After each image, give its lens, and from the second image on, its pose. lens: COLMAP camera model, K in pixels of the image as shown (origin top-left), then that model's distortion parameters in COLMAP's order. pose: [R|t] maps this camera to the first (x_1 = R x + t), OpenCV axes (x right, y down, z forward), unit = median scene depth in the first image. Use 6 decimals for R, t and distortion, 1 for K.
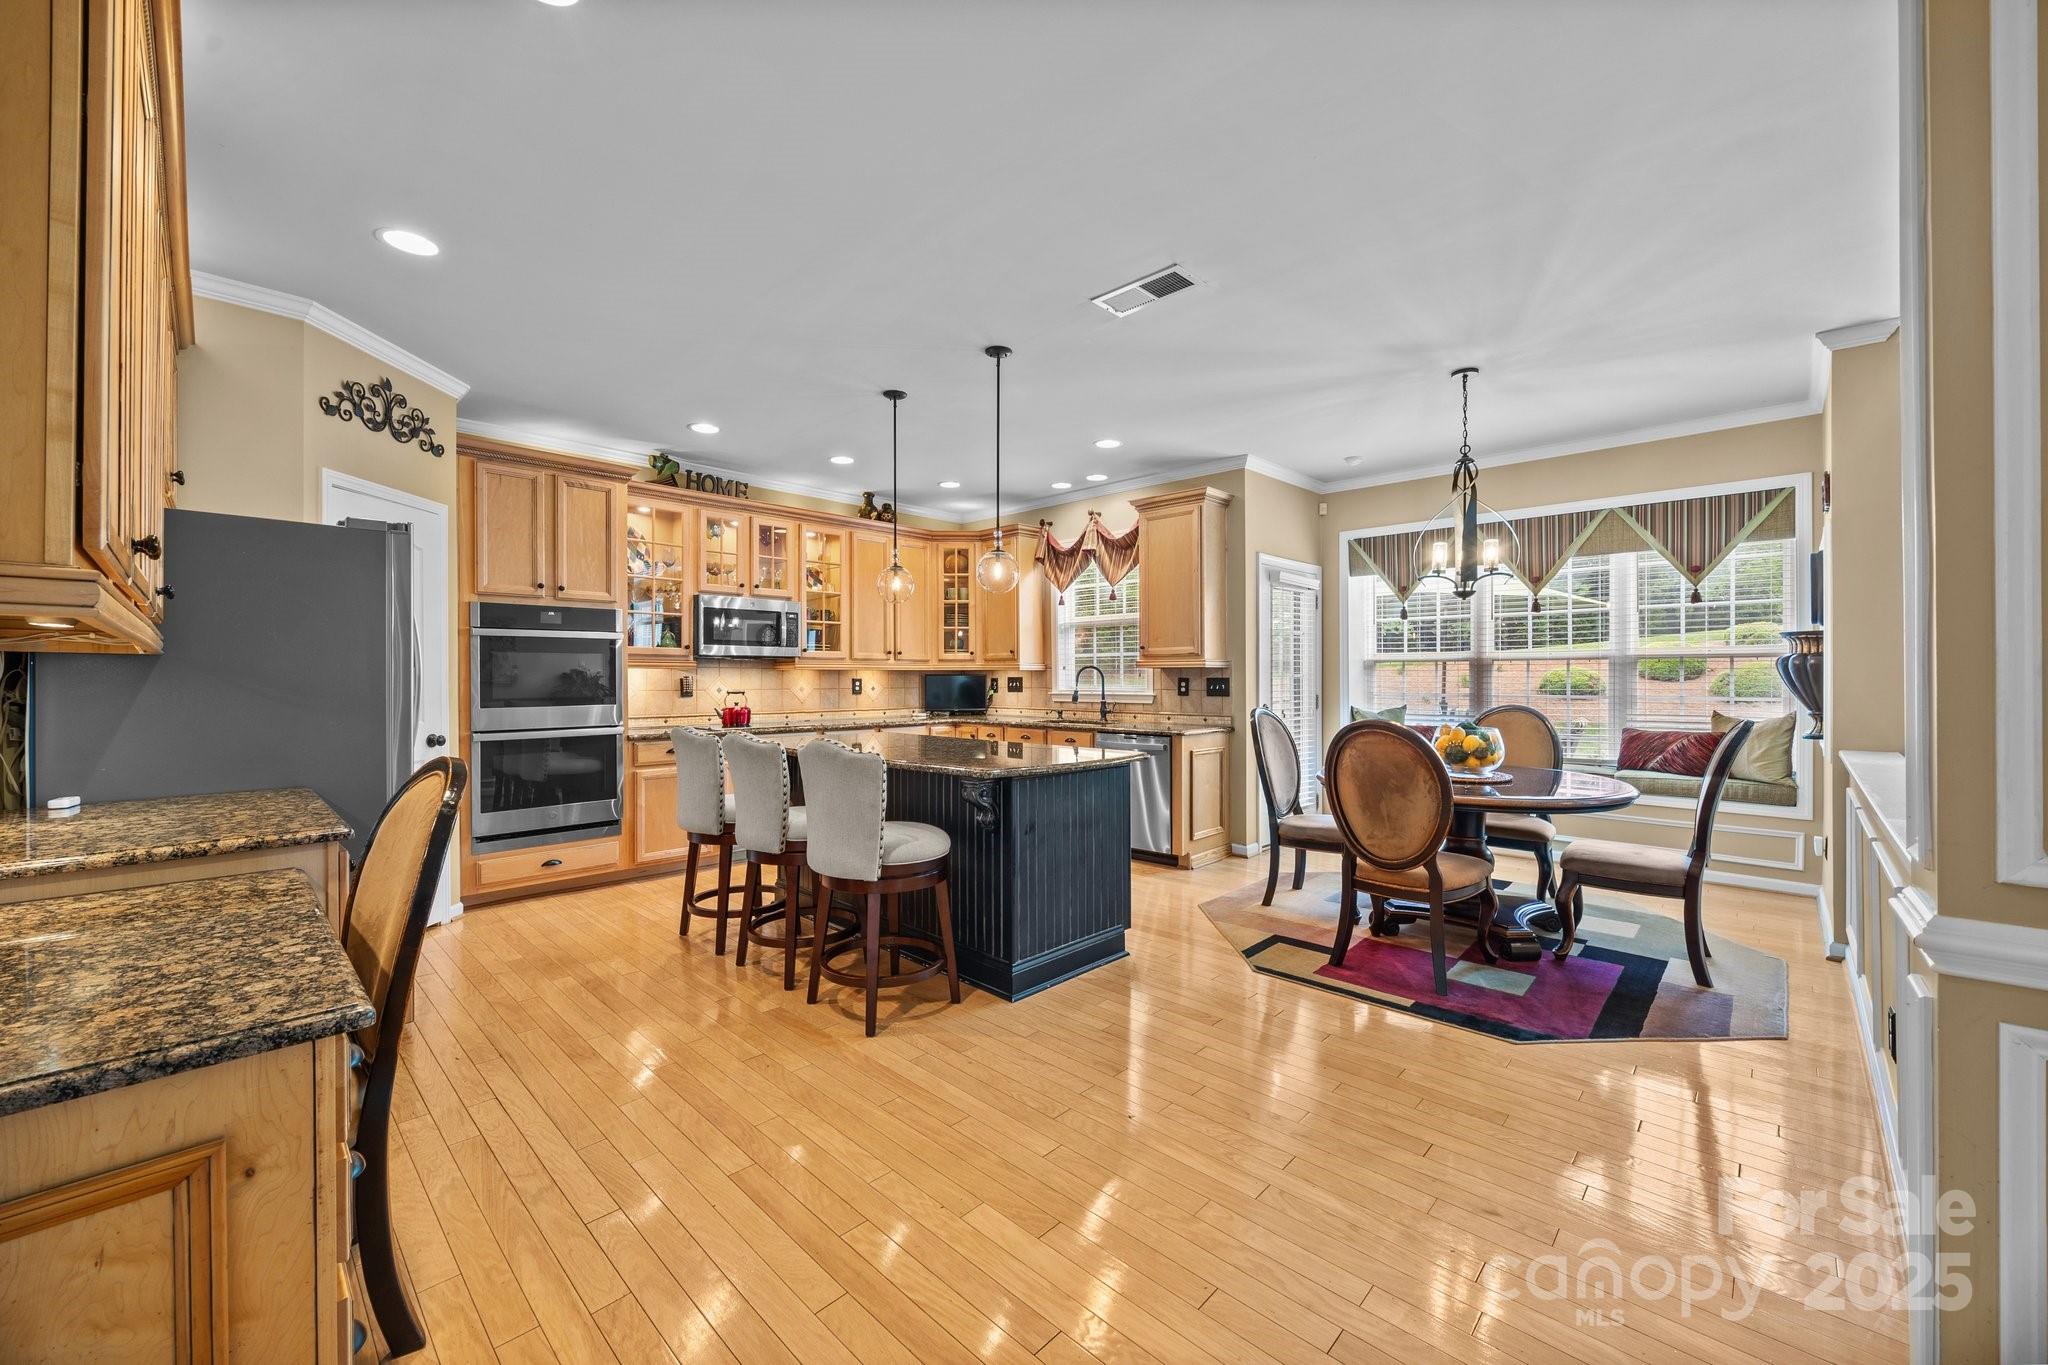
lens RADIAL K [[783.8, 0, 1012.0], [0, 783.8, 676.3], [0, 0, 1]] dist [-0.003981, -0.000269]
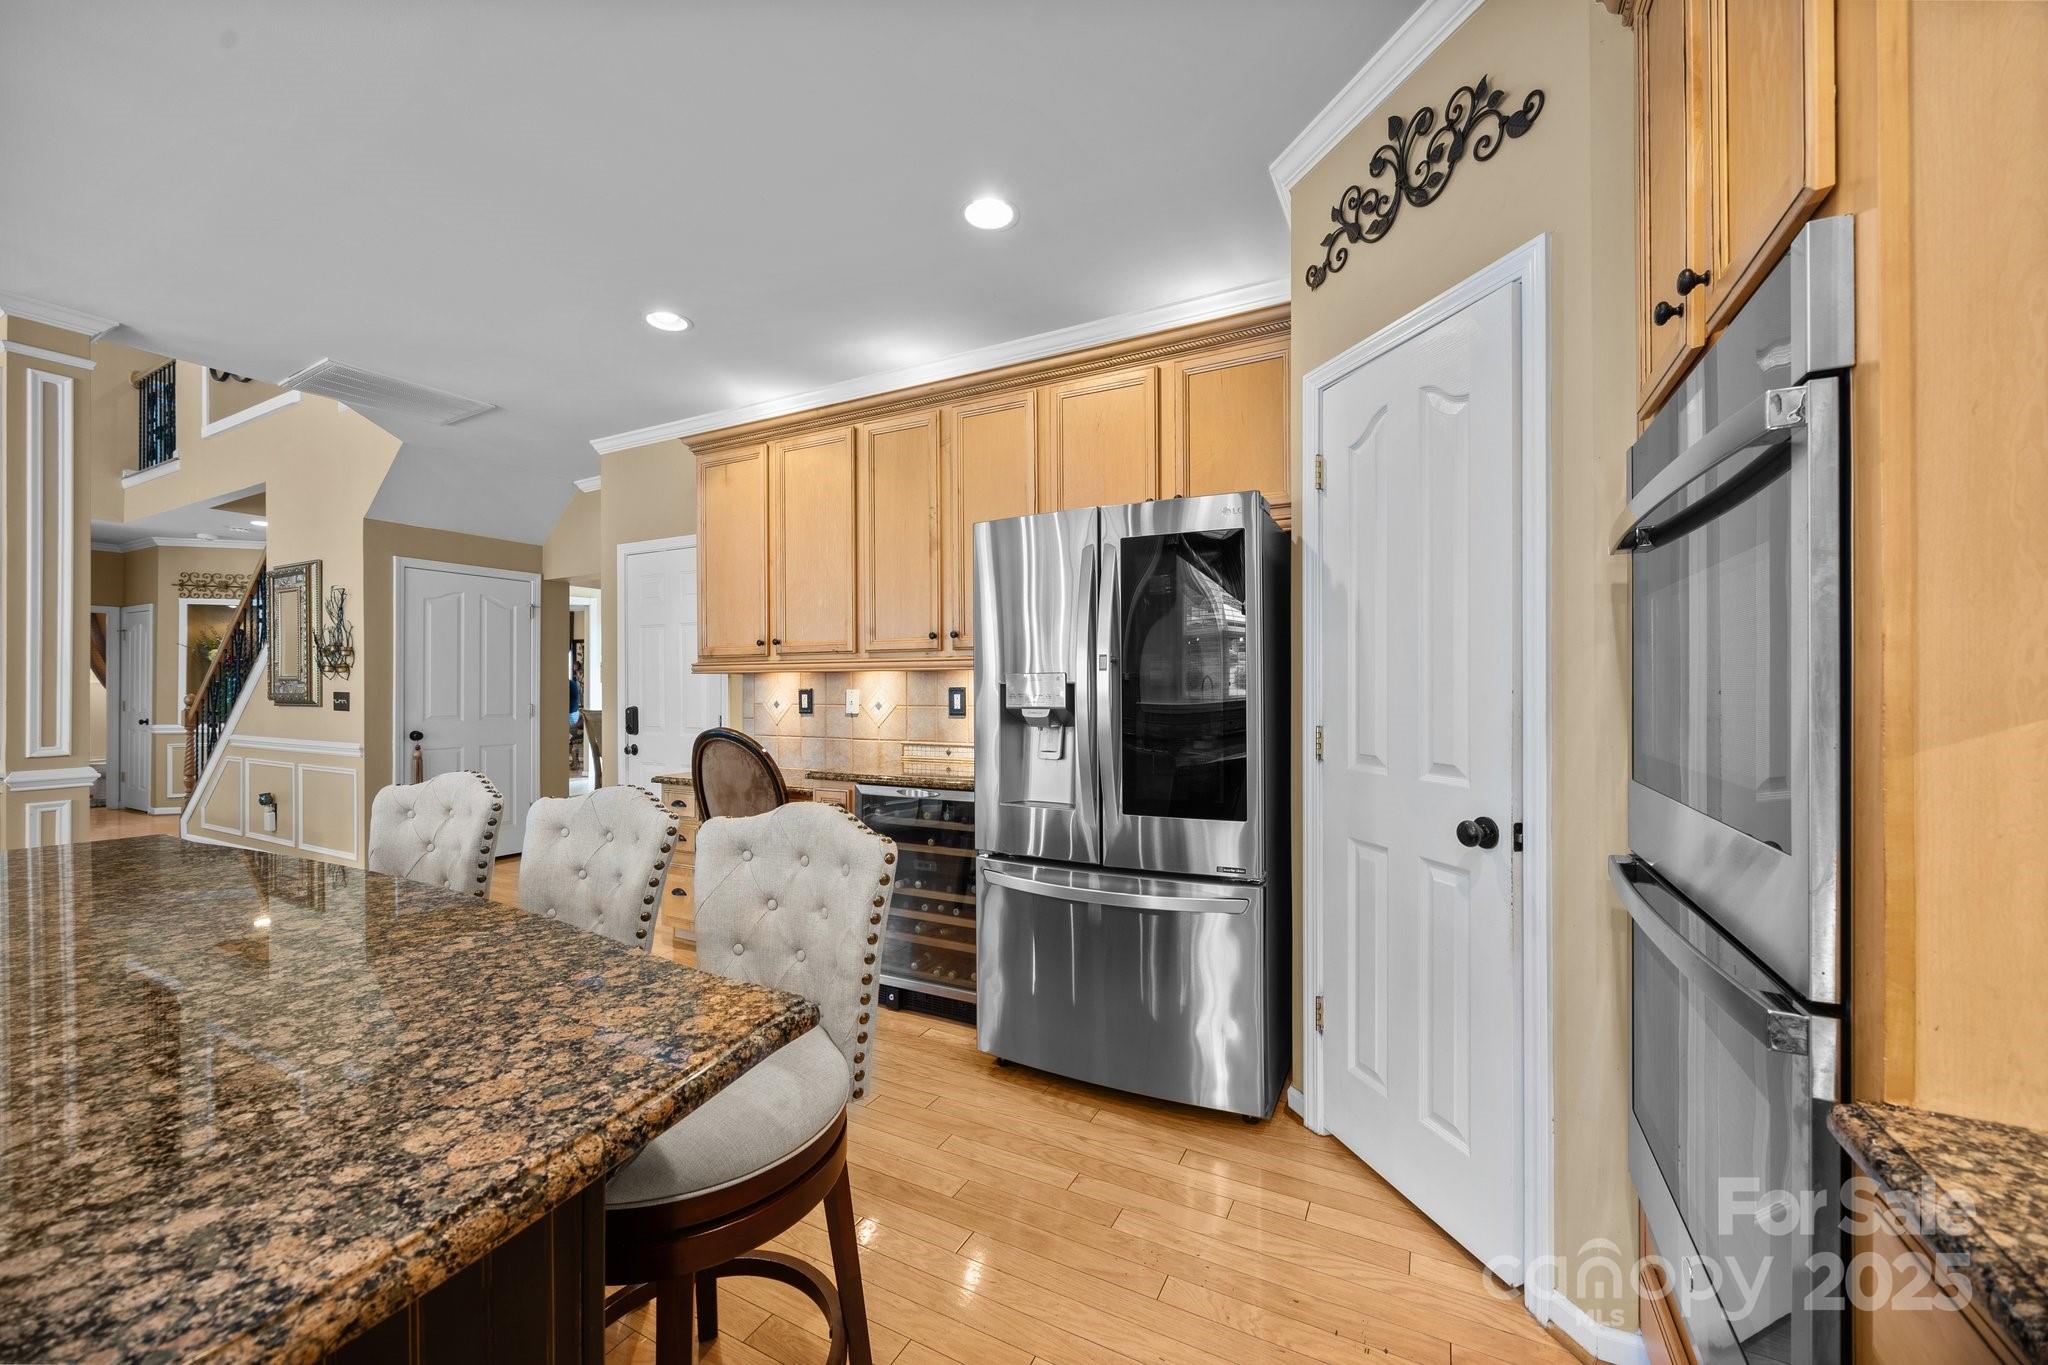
lens RADIAL K [[783.8, 0, 1024.1], [0, 783.8, 689.0], [0, 0, 1]] dist [-0.003981, -0.000269]
pose [[-0.956332, 0.002351, -0.292274, -0.399611], [0.002389, 0.999997, 0.000228, 0.003794], [0.292273, -0.000480, -0.956335, 1.402563]]
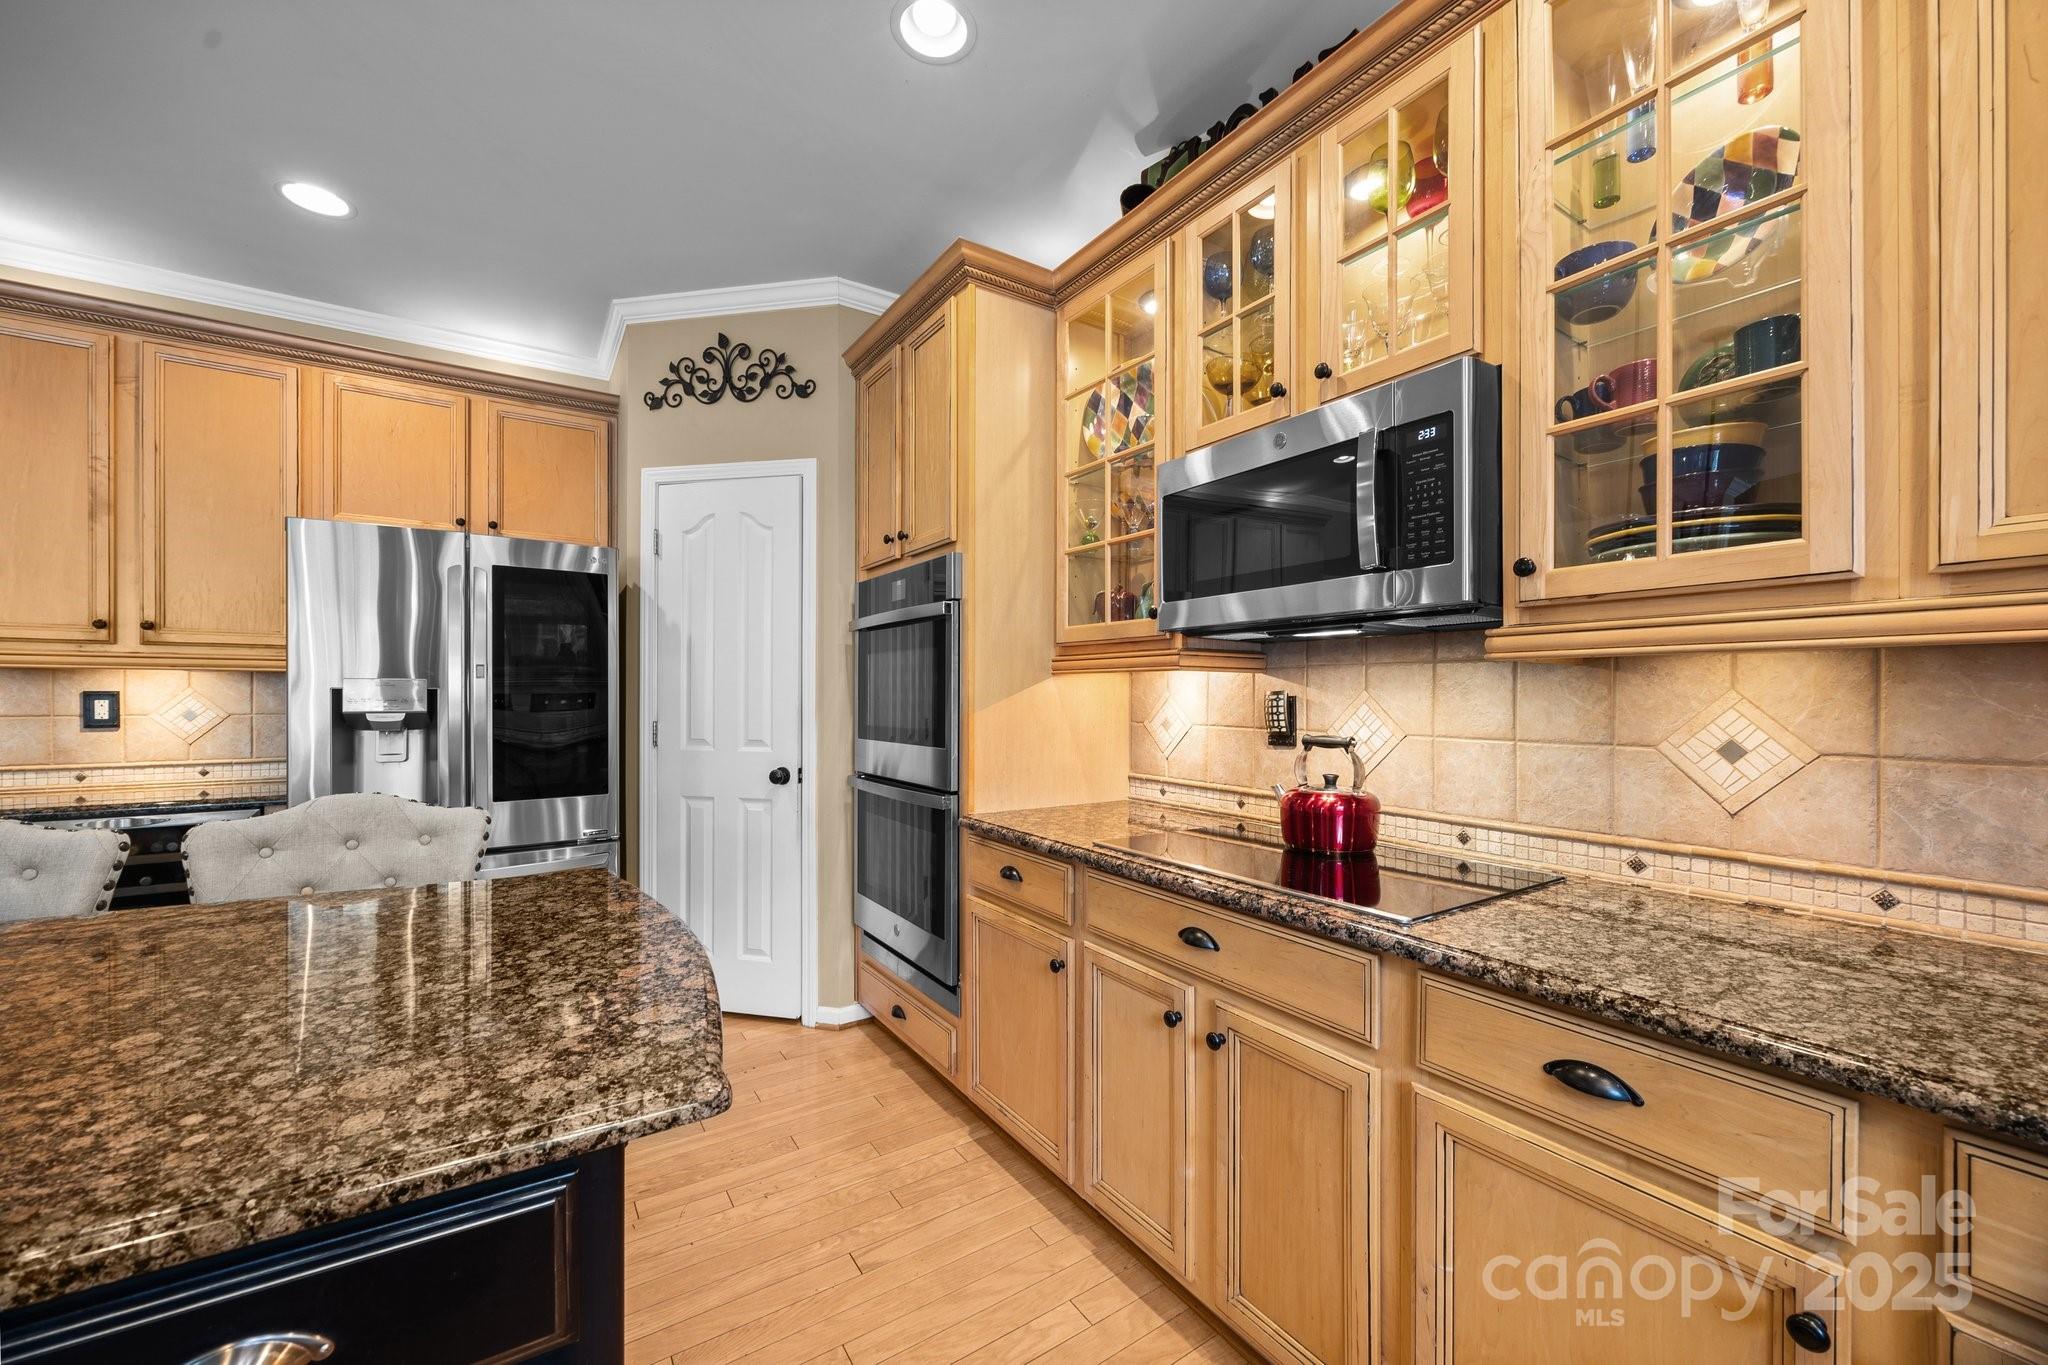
lens RADIAL K [[783.8, 0, 1035.3], [0, 783.8, 697.5], [0, 0, 1]] dist [-0.003981, -0.000269]
pose [[-0.194142, 0.001249, -0.980973, -0.045138], [-0.002366, 0.999996, 0.001742, 0.004515], [0.980971, 0.002659, -0.194138, 1.461787]]
